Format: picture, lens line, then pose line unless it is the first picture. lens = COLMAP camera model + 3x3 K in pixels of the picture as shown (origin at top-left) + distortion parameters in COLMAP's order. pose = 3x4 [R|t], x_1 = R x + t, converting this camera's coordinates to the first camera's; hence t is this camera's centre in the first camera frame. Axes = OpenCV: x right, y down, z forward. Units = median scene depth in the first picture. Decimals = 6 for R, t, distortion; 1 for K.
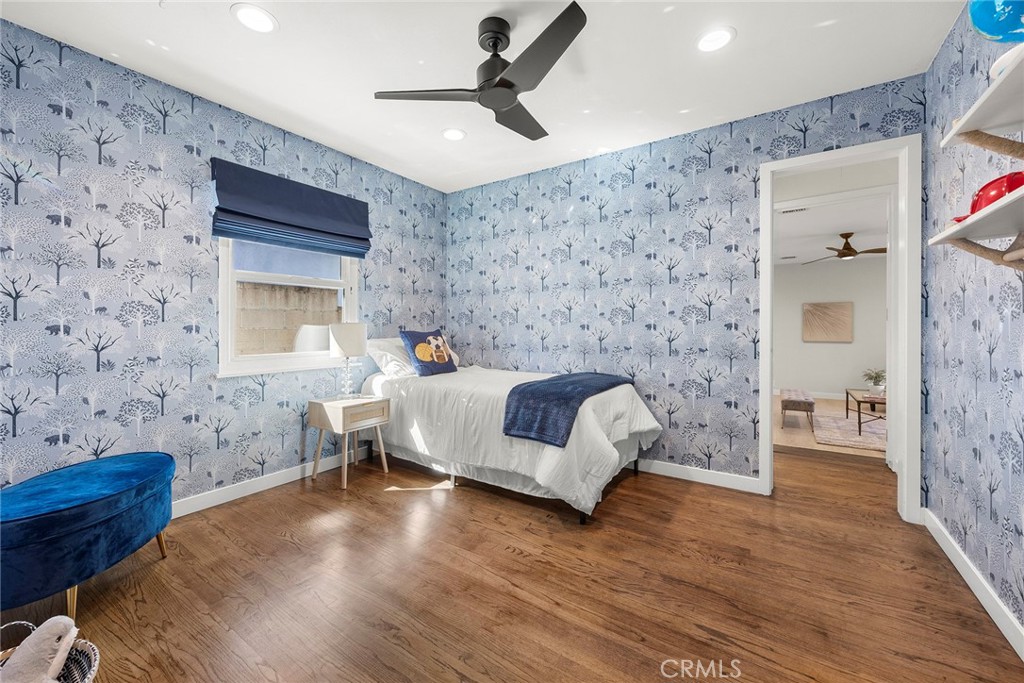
lens RADIAL K [[398.2, 0, 511.1], [0, 398.2, 334.3], [0, 0, 1]] dist [0.003774, 0.000447]
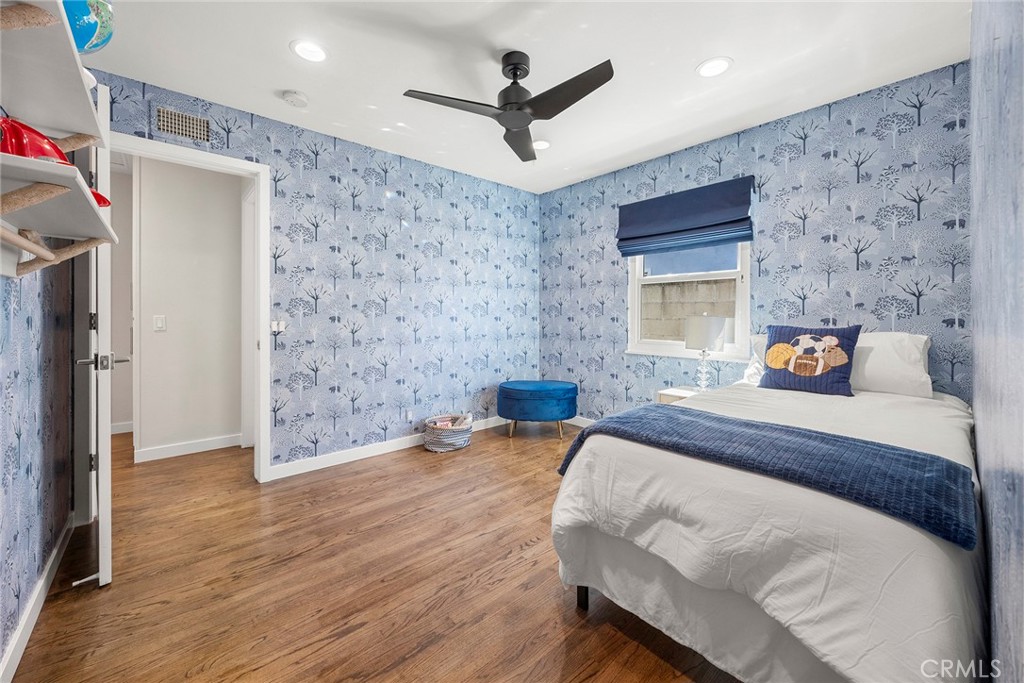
lens RADIAL K [[398.2, 0, 500.6], [0, 398.2, 316.0], [0, 0, 1]] dist [0.003774, 0.000447]
pose [[-0.264887, -0.003366, -0.964274, 0.811258], [-0.028573, 0.999582, 0.004359, -0.020361], [0.963856, 0.028707, -0.264872, 0.955905]]
